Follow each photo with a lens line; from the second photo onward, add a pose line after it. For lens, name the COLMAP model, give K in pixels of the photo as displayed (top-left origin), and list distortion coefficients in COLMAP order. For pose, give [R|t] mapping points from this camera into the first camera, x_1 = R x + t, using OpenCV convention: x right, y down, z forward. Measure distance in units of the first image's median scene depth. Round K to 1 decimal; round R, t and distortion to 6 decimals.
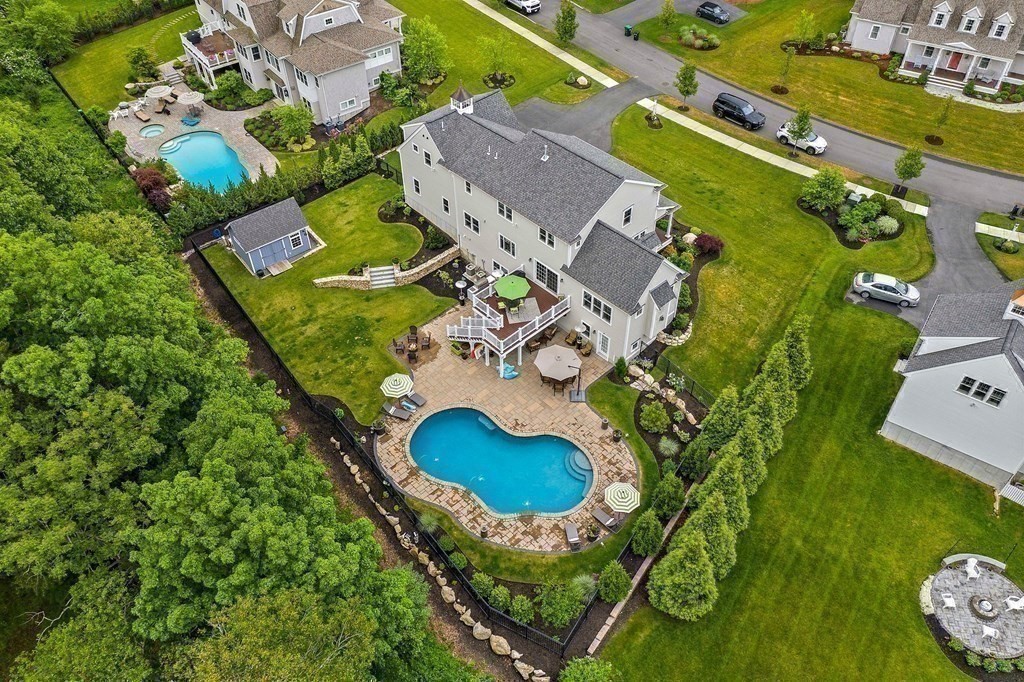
lens RADIAL K [[813.1, 0, 514.1], [0, 813.1, 342.5], [0, 0, 1]] dist [0.007204, 0.003008]
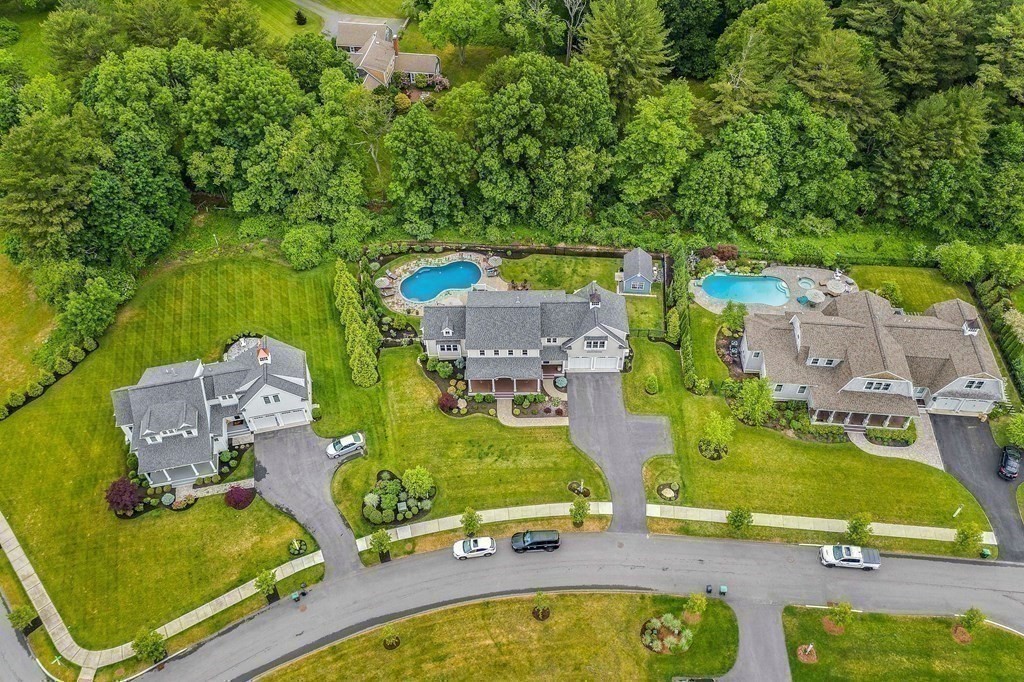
lens RADIAL K [[813.1, 0, 513.5], [0, 813.1, 339.9], [0, 0, 1]] dist [0.007204, 0.003008]
pose [[-0.685752, 0.554832, -0.471068, 0.812106], [-0.497969, 0.114370, 0.859620, -1.528231], [0.530821, 0.824064, 0.197859, 0.640985]]
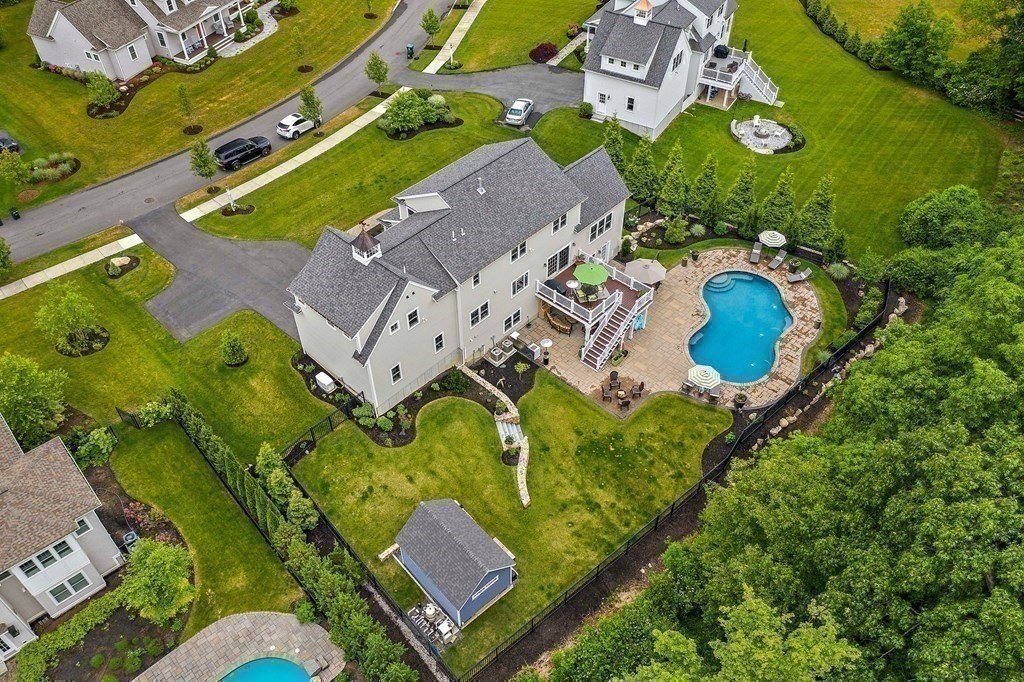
lens RADIAL K [[813.1, 0, 513.0], [0, 813.1, 339.5], [0, 0, 1]] dist [0.007204, 0.003008]
pose [[-0.073471, -0.698941, 0.711395, -0.670572], [0.706442, 0.467028, 0.531812, -0.553429], [-0.703947, 0.541633, 0.459449, 0.569988]]
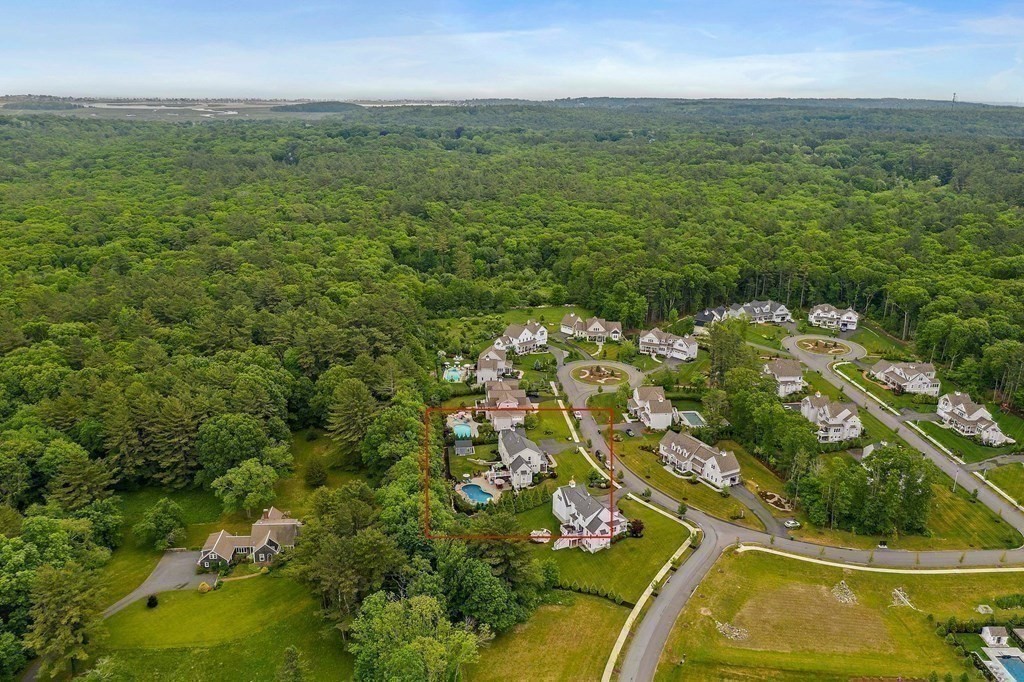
lens RADIAL K [[813.1, 0, 511.5], [0, 813.1, 340.6], [0, 0, 1]] dist [0.007204, 0.003008]
pose [[0.862692, 0.183117, -0.471413, 1.768637], [-0.381861, 0.847014, -0.369795, 0.850152], [0.331578, 0.499034, 0.800638, -2.504897]]
